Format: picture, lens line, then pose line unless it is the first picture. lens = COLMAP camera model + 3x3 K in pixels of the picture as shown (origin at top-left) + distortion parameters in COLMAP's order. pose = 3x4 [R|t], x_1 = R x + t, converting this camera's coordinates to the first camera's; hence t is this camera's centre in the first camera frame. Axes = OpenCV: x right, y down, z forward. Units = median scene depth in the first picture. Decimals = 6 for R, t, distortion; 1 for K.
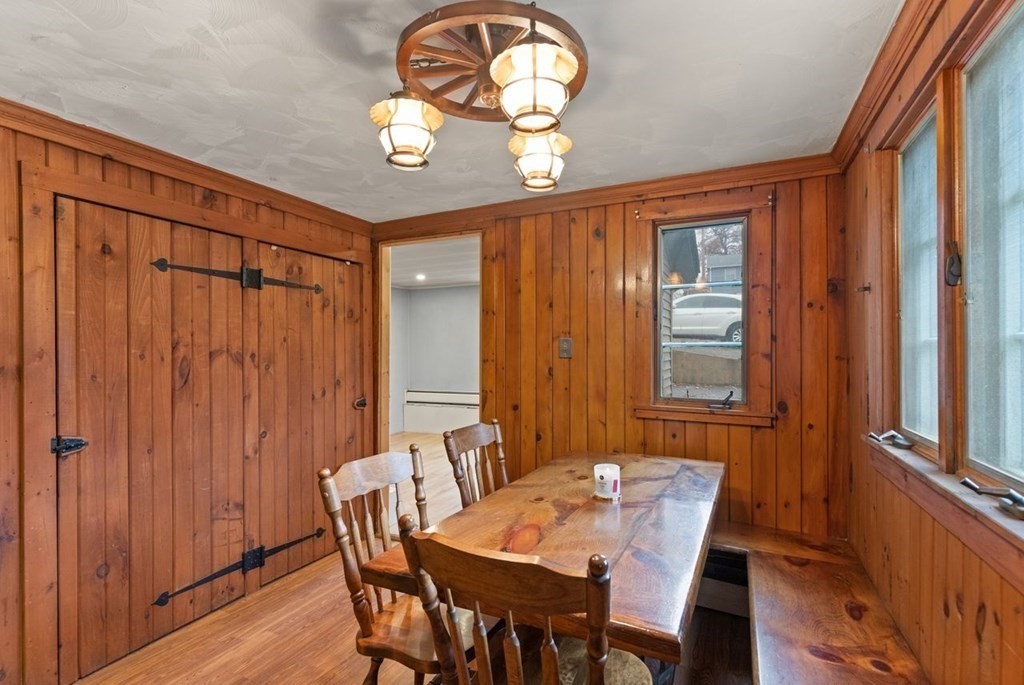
lens RADIAL K [[481.2, 0, 512.3], [0, 481.2, 348.2], [0, 0, 1]] dist [0.008997, -0.001072]
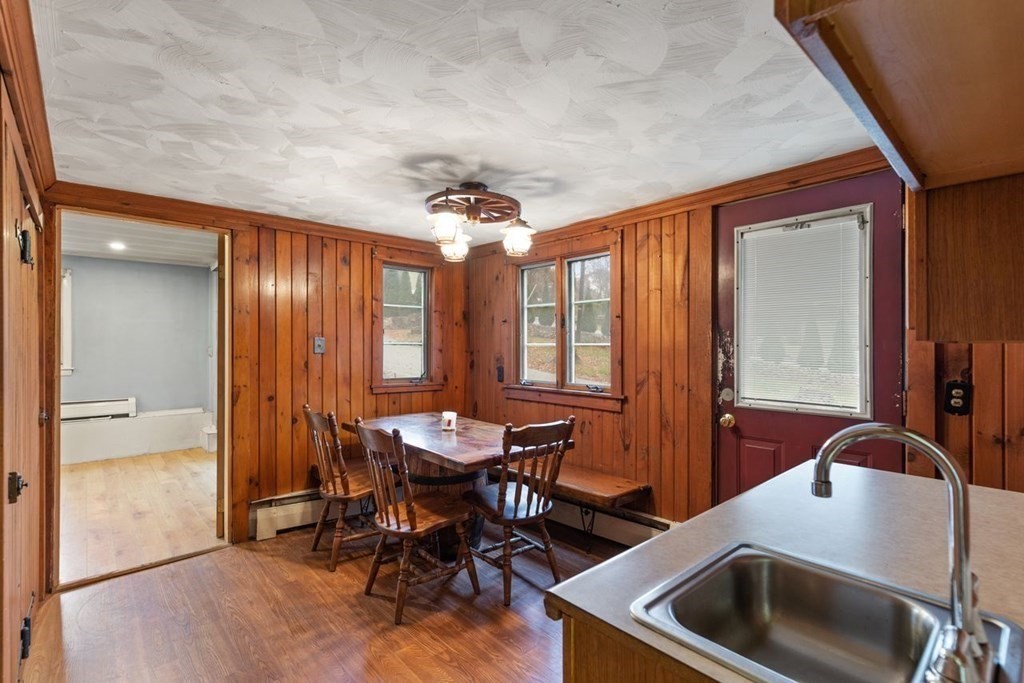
lens RADIAL K [[481.2, 0, 512.3], [0, 481.2, 347.2], [0, 0, 1]] dist [0.008997, -0.001072]
pose [[0.383200, 0.000705, 0.923665, -0.895015], [-0.007887, 0.999966, 0.002509, -0.003534], [-0.923632, -0.008246, 0.383192, 0.053229]]
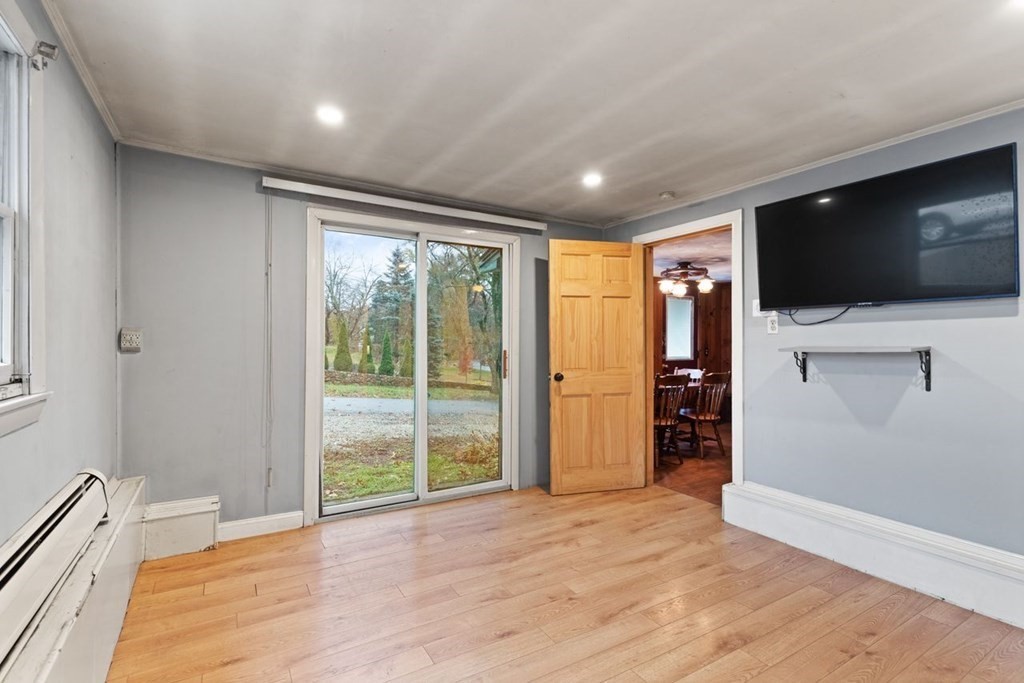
lens RADIAL K [[478.2, 0, 513.8], [0, 478.2, 334.7], [0, 0, 1]] dist [0.009748, -0.000652]
pose [[-0.837203, 0.006407, 0.546855, -0.537043], [-0.003817, 0.999839, -0.017558, 0.025681], [-0.546879, -0.016787, -0.837043, 2.789804]]
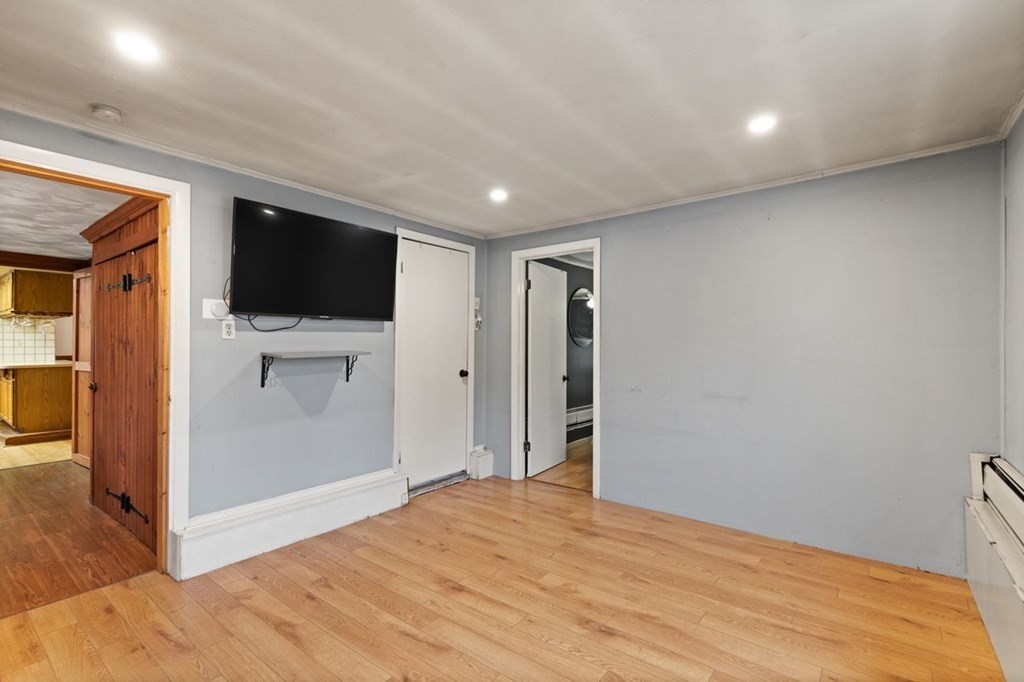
lens RADIAL K [[466.3, 0, 512.0], [0, 466.3, 341.0], [0, 0, 1]] dist [0.000635, -0.000138]
pose [[-0.222057, -0.007820, -0.975002, 0.519992], [0.006371, 0.999935, -0.009470, 0.017354], [0.975013, -0.008314, -0.221992, 2.267921]]
